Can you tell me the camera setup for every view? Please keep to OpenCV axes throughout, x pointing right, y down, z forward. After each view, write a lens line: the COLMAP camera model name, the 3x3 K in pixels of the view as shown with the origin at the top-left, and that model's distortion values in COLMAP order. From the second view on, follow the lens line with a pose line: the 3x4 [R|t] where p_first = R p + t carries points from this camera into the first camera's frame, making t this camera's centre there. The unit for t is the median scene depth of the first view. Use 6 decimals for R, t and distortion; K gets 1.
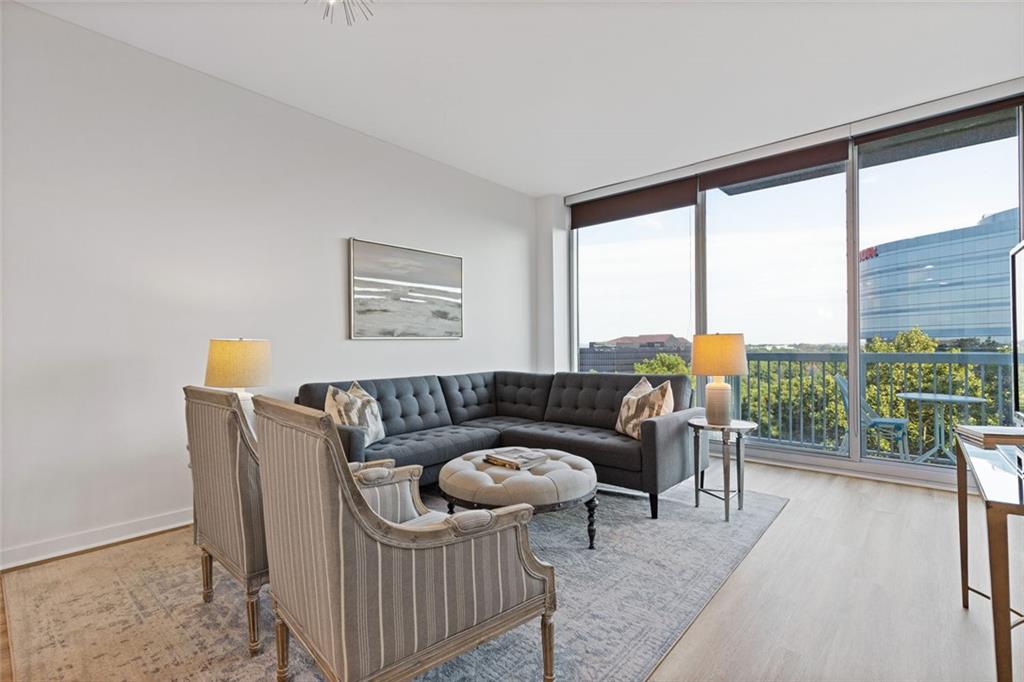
lens RADIAL K [[466.2, 0, 514.7], [0, 466.2, 347.7], [0, 0, 1]] dist [0.001423, -0.000283]
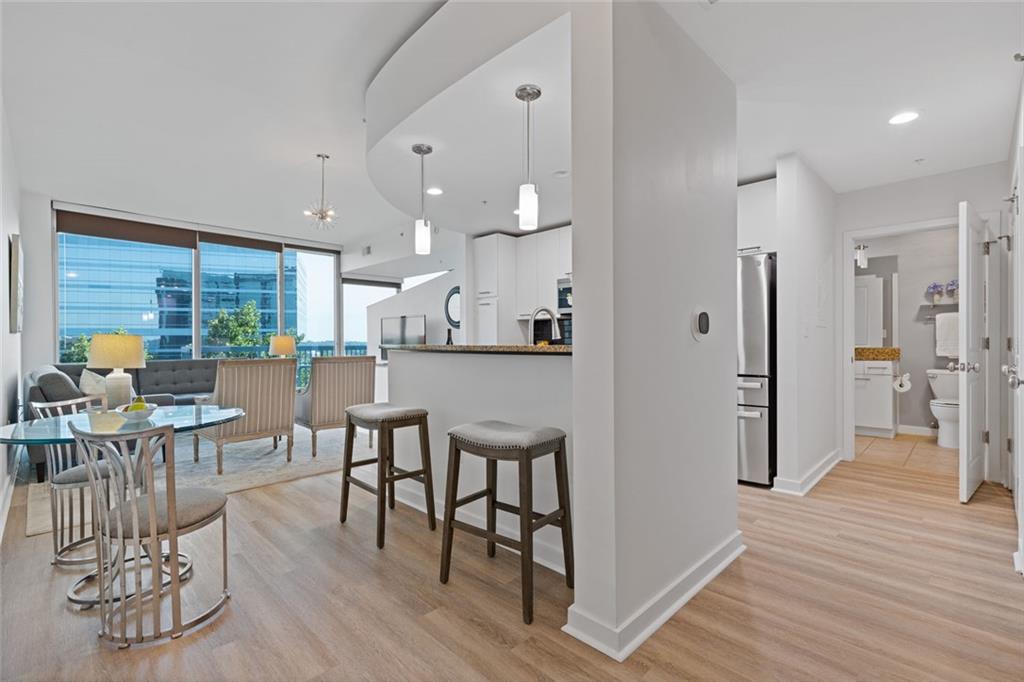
lens RADIAL K [[461.8, 0, 513.8], [0, 461.8, 341.5], [0, 0, 1]] dist [0.004213, -0.000252]
pose [[0.056358, 0.006841, 0.998387, -1.113105], [0.004260, 0.999966, -0.007092, 0.009792], [-0.998402, 0.004653, 0.056327, -0.128904]]
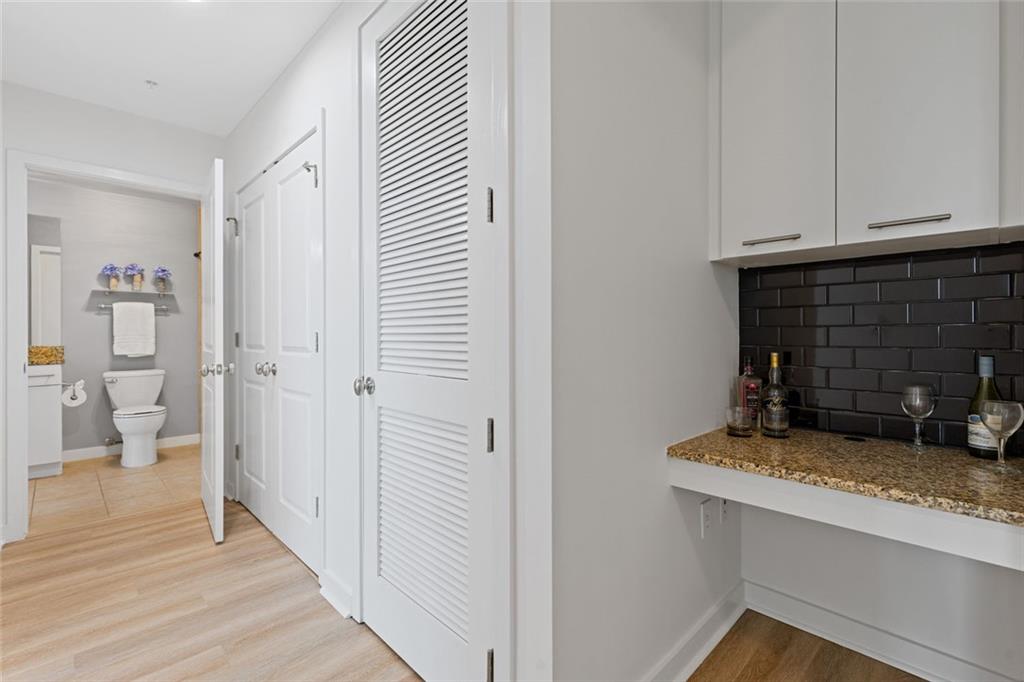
lens RADIAL K [[459.7, 0, 512.0], [0, 459.7, 341.0], [0, 0, 1]] dist [-0.000502, -0.000283]
pose [[-0.998036, 0.003913, 0.062514, -0.762575], [0.004494, 0.999948, 0.009154, 0.009203], [-0.062475, 0.009417, -0.998002, -0.244940]]
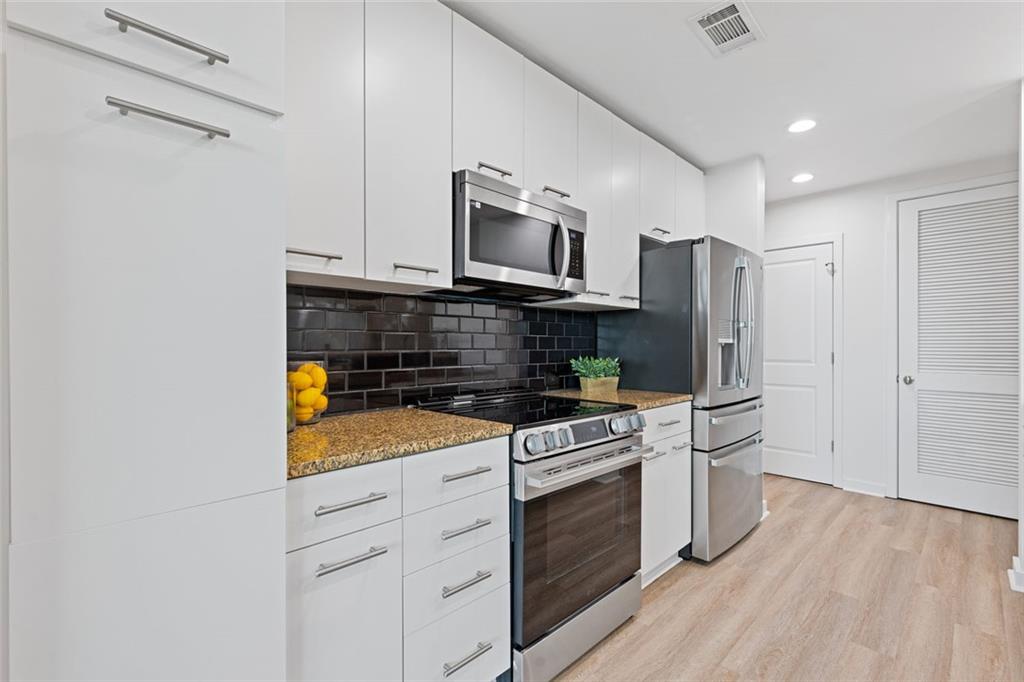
lens RADIAL K [[459.3, 0, 516.1], [0, 459.3, 346.7], [0, 0, 1]] dist [0.002670, 0.000390]
pose [[-0.998364, 0.004791, 0.056970, -0.014998], [0.005025, 0.999979, 0.003978, -0.012991], [-0.056949, 0.004258, -0.998368, 0.191308]]
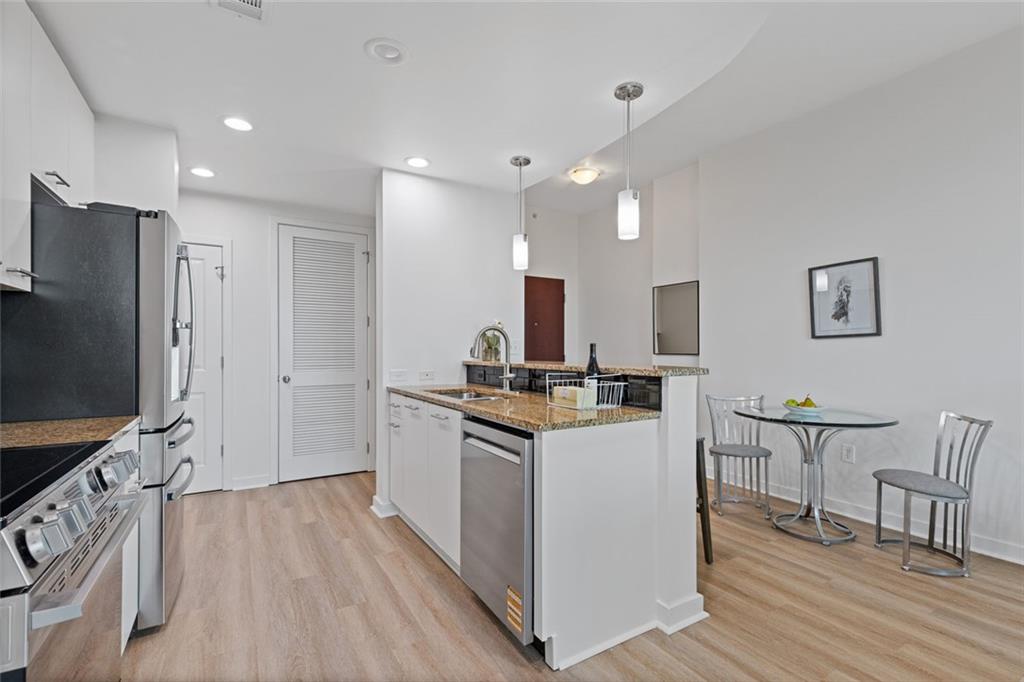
lens RADIAL K [[459.3, 0, 516.1], [0, 459.3, 346.7], [0, 0, 1]] dist [0.002670, 0.000390]
pose [[-0.294125, 0.001816, -0.955765, 0.100310], [0.003253, 0.999994, 0.000899, -0.013212], [0.955761, -0.002844, -0.294129, 0.079928]]
